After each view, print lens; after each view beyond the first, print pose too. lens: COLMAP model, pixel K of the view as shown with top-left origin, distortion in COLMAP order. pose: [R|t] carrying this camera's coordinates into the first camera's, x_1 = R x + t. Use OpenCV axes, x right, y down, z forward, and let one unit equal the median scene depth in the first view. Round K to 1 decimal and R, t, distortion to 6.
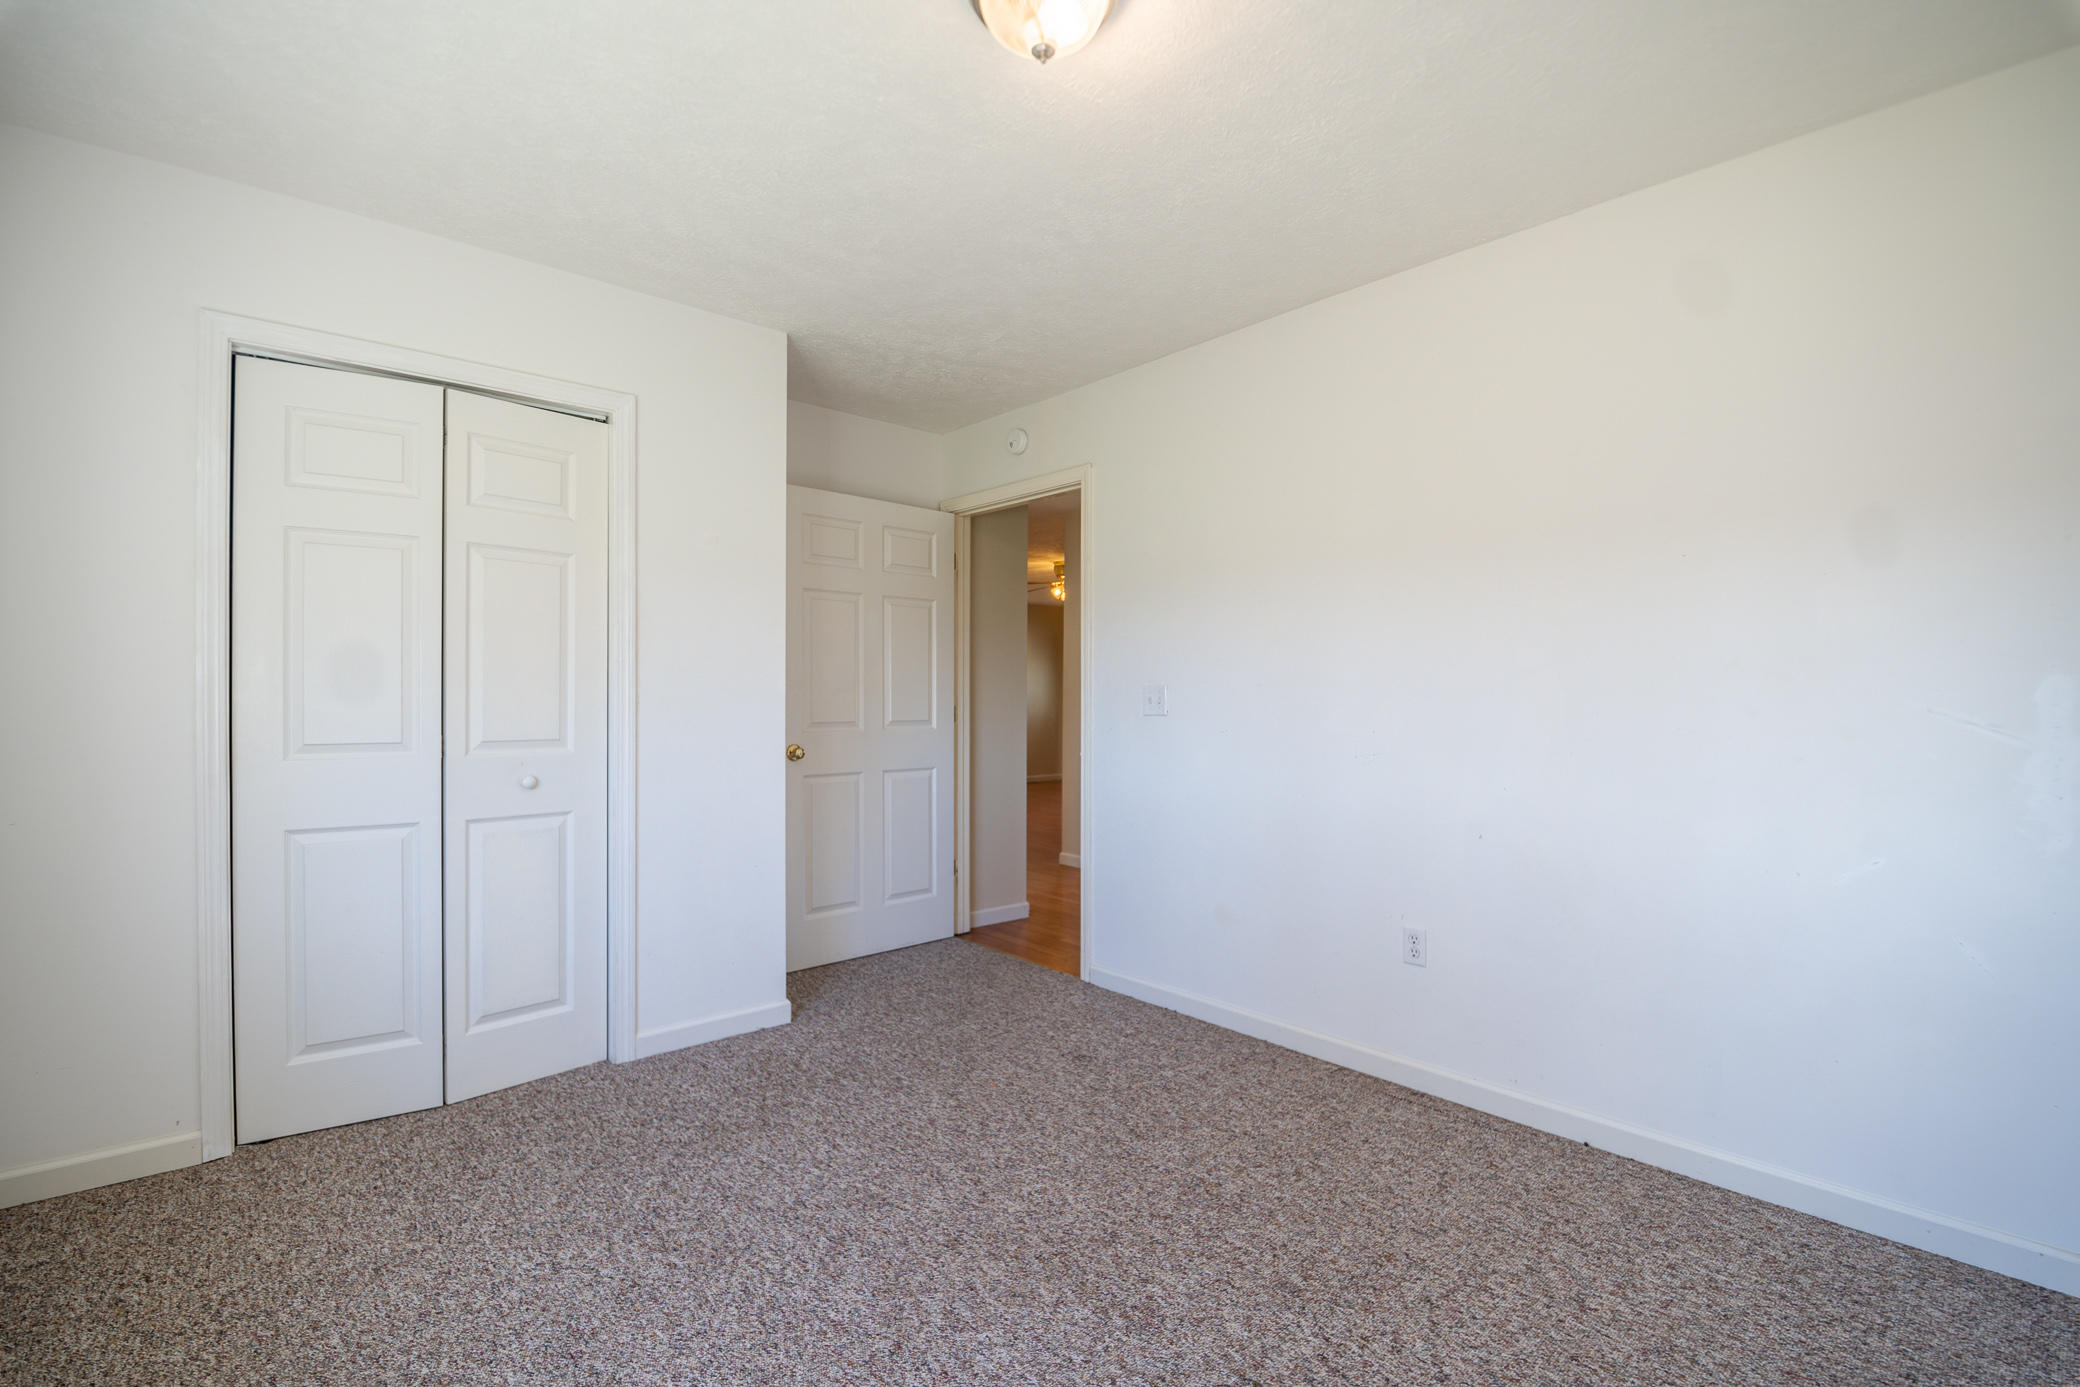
lens RADIAL K [[948.7, 0, 1040.2], [0, 948.7, 697.7], [0, 0, 1]] dist [-0.018553, -0.003341]
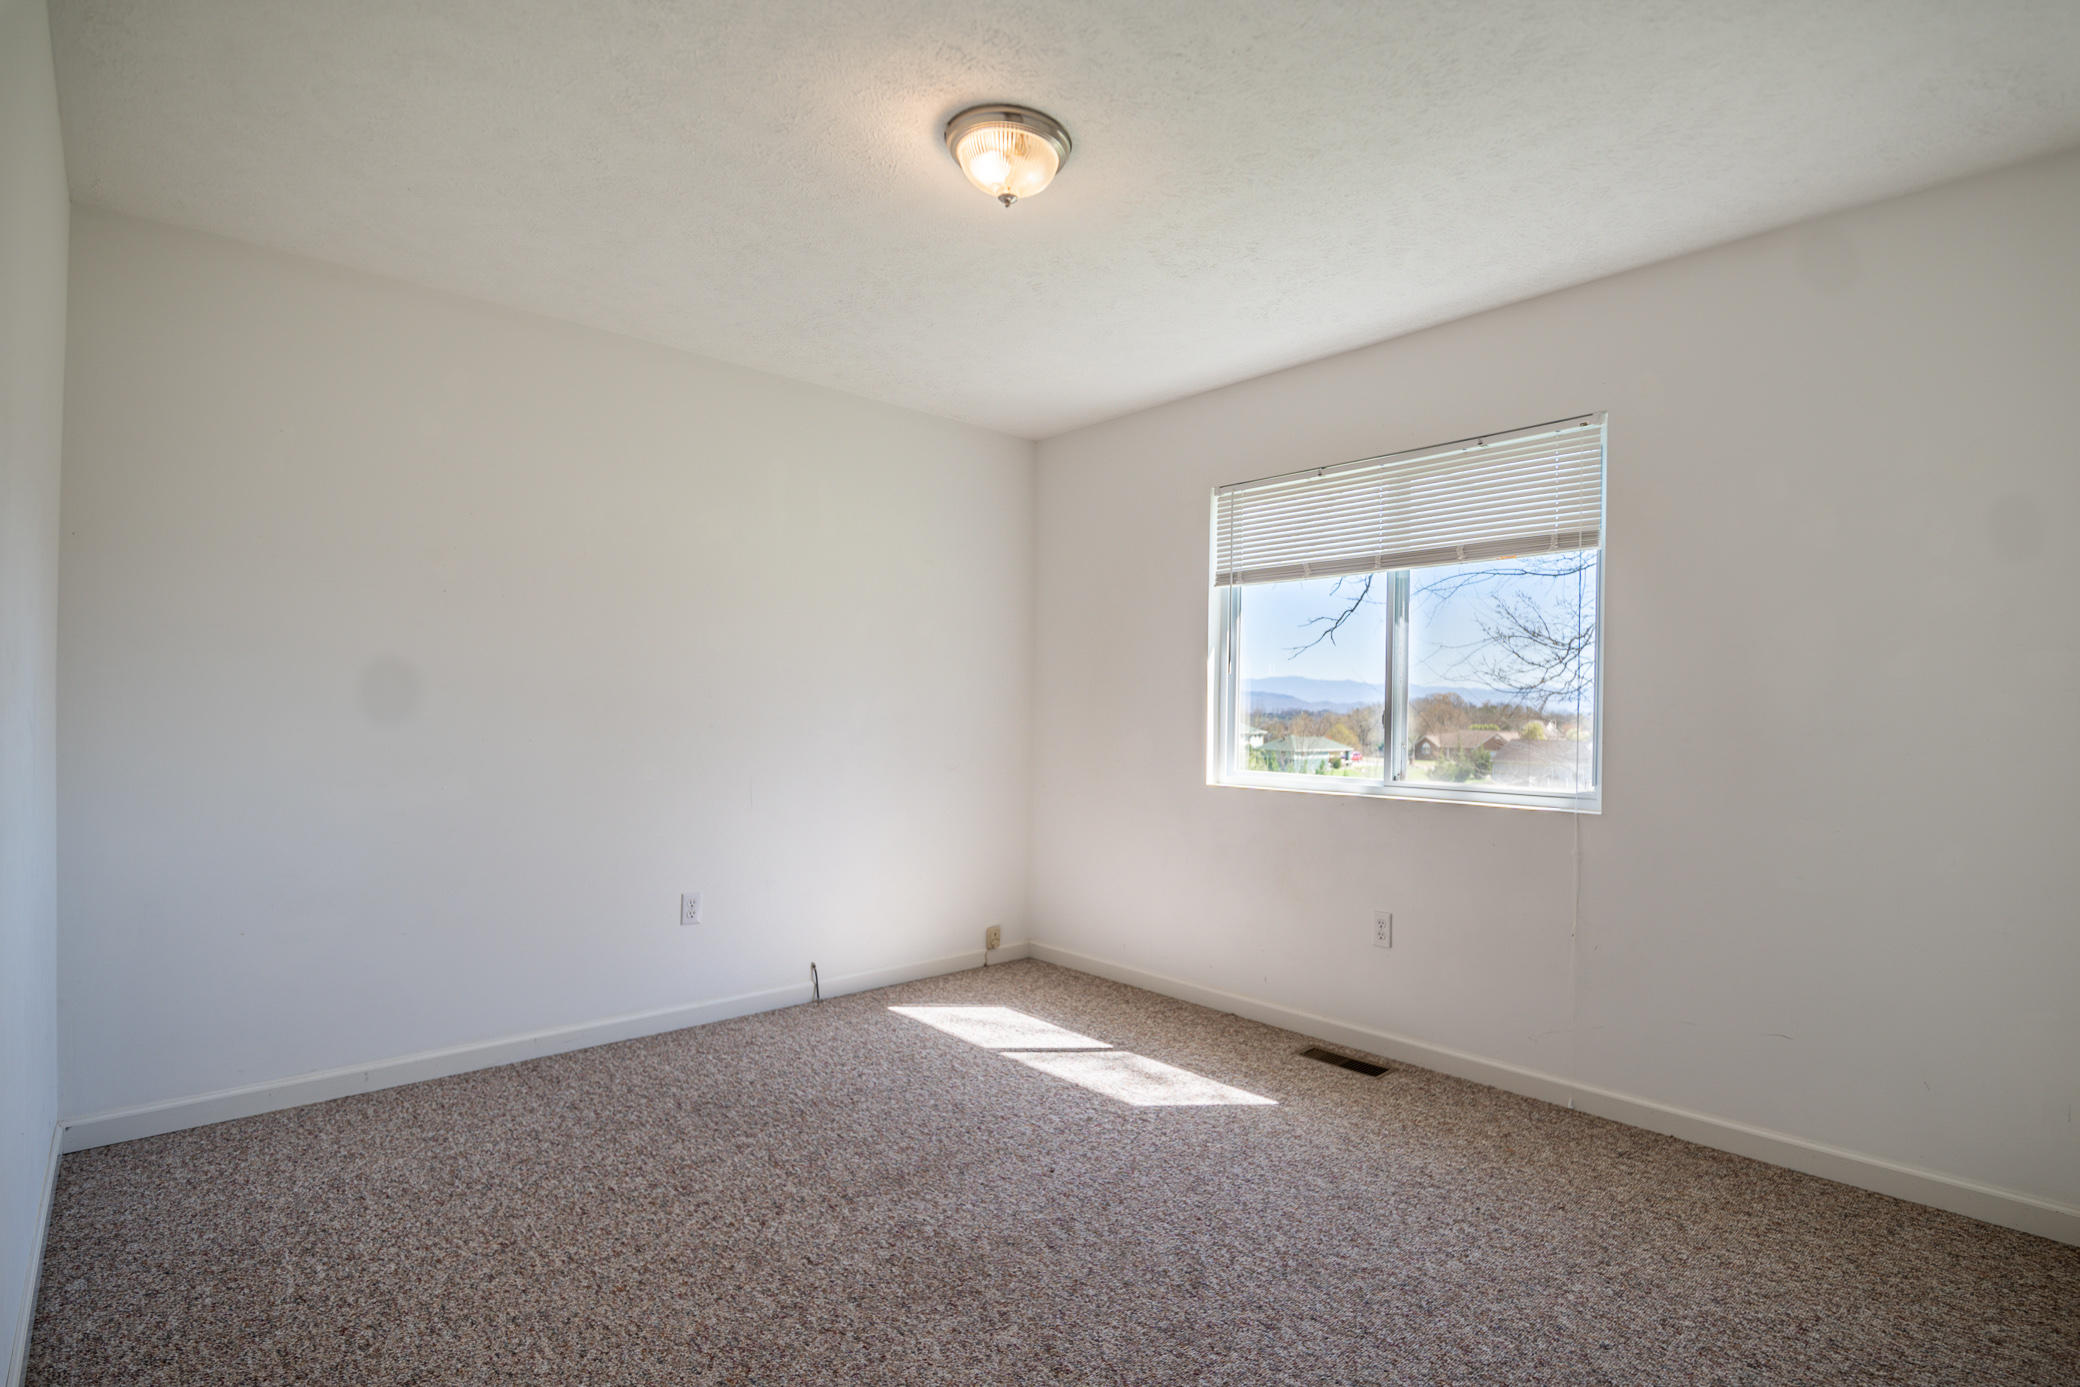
lens RADIAL K [[948.7, 0, 1045.4], [0, 948.7, 703.7], [0, 0, 1]] dist [-0.018553, -0.003341]
pose [[-0.999694, -0.014509, 0.020011, -0.073951], [-0.014853, 0.999742, -0.017171, 0.011179], [-0.019756, -0.017463, -0.999652, 2.020434]]
